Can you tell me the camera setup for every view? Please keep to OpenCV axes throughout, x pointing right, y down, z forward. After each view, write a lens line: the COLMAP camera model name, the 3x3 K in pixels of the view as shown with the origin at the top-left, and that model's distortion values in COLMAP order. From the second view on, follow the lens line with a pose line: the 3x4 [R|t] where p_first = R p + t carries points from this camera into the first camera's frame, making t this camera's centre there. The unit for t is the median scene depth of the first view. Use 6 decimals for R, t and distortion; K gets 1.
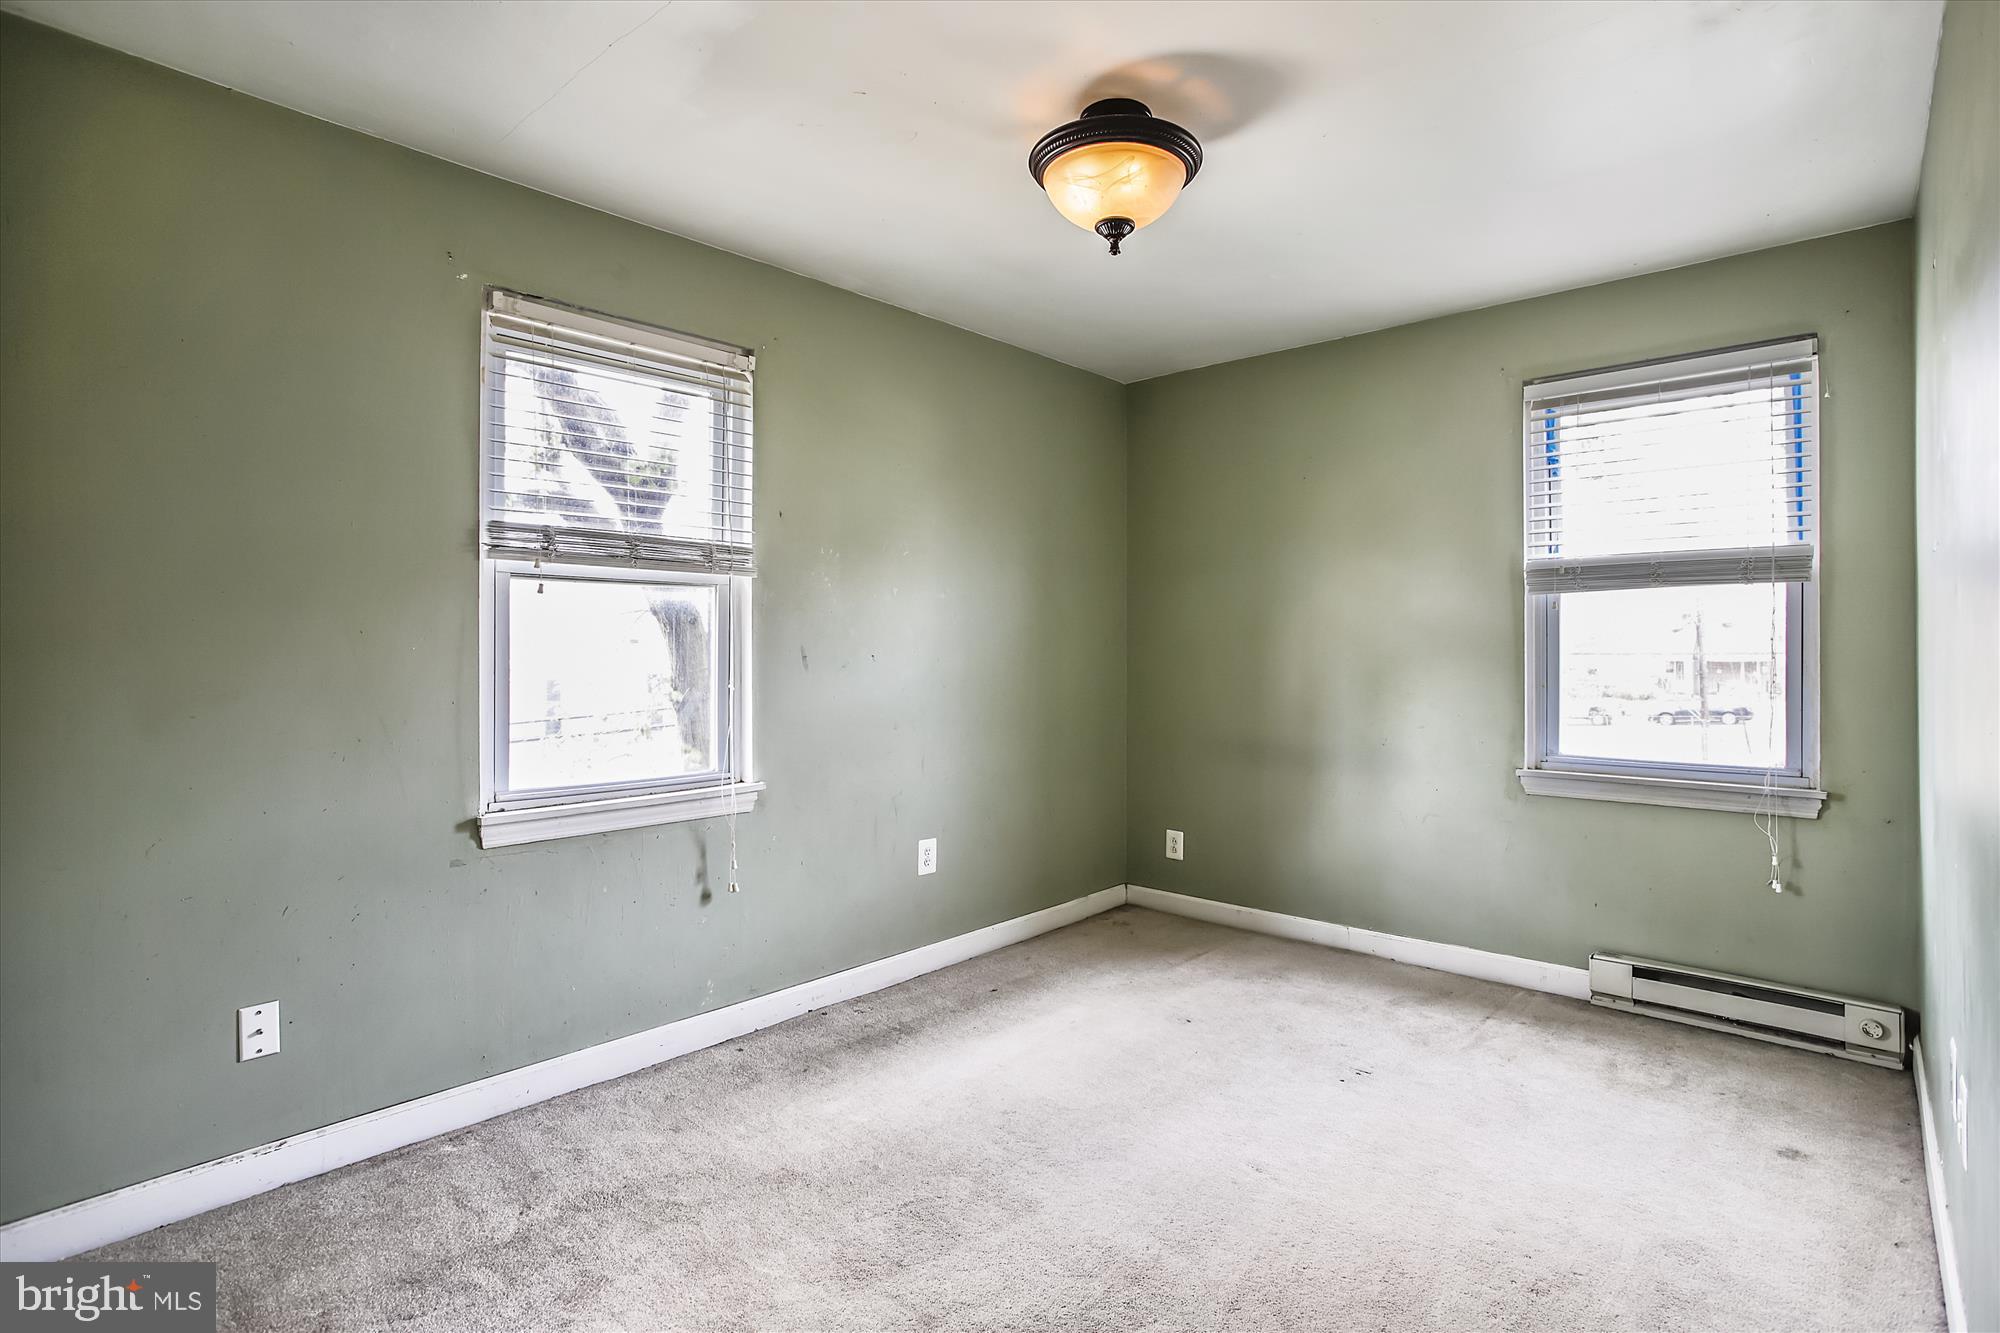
lens RADIAL K [[934.0, 0, 1004.6], [0, 934.0, 644.0], [0, 0, 1]] dist [-0.044024, 0.029436]
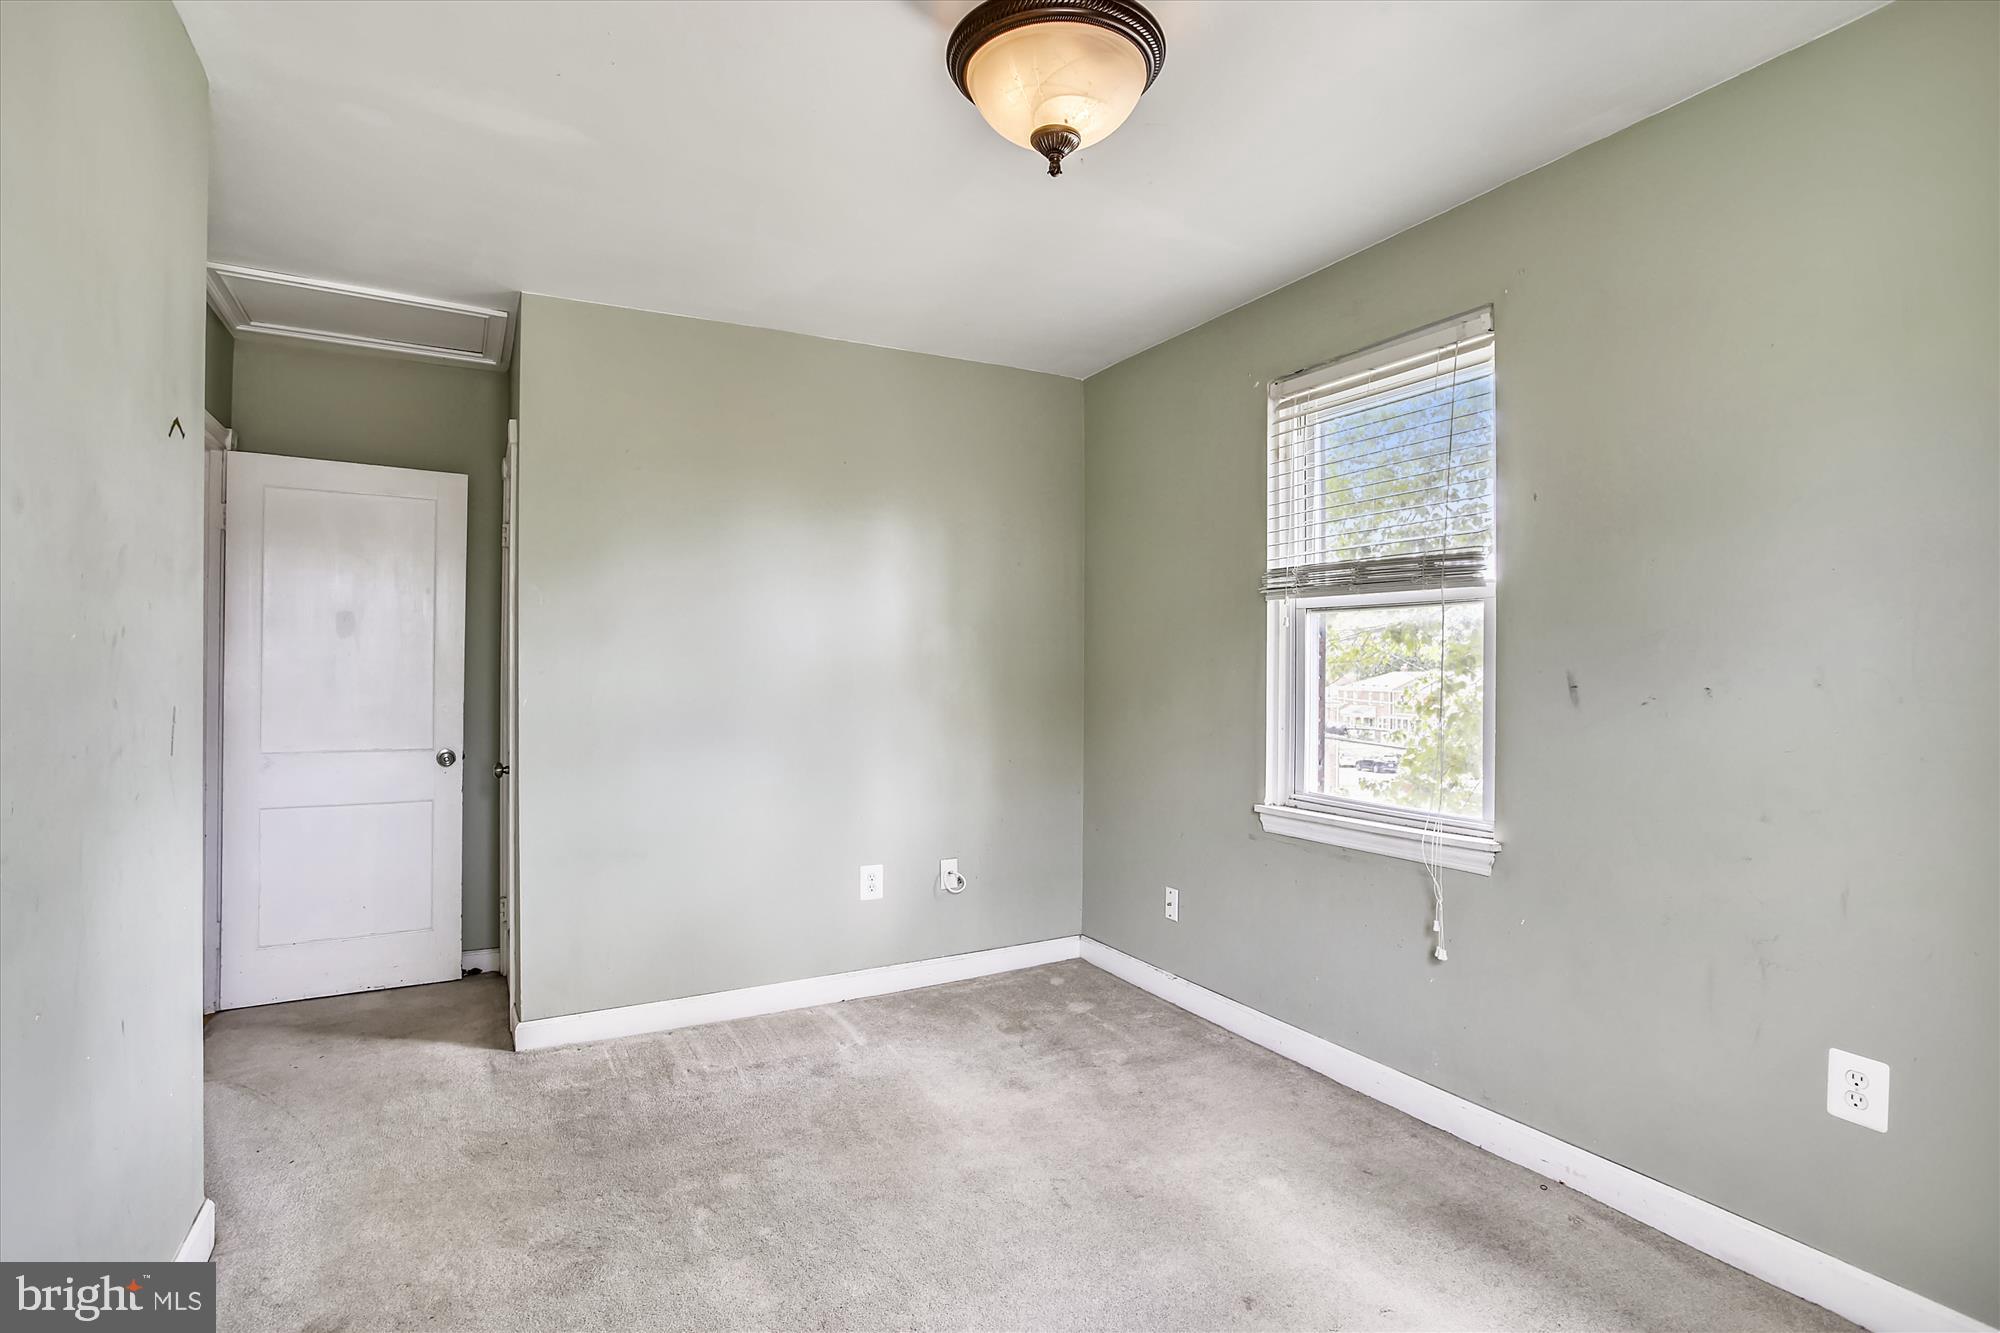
lens RADIAL K [[965.0, 0, 1011.7], [0, 965.0, 669.0], [0, 0, 1]] dist [-0.046235, 0.031455]
pose [[-0.274139, -0.000723, -0.961690, 0.604640], [-0.003007, 0.999995, 0.000105, 0.001059], [0.961685, 0.002921, -0.274140, 0.785558]]
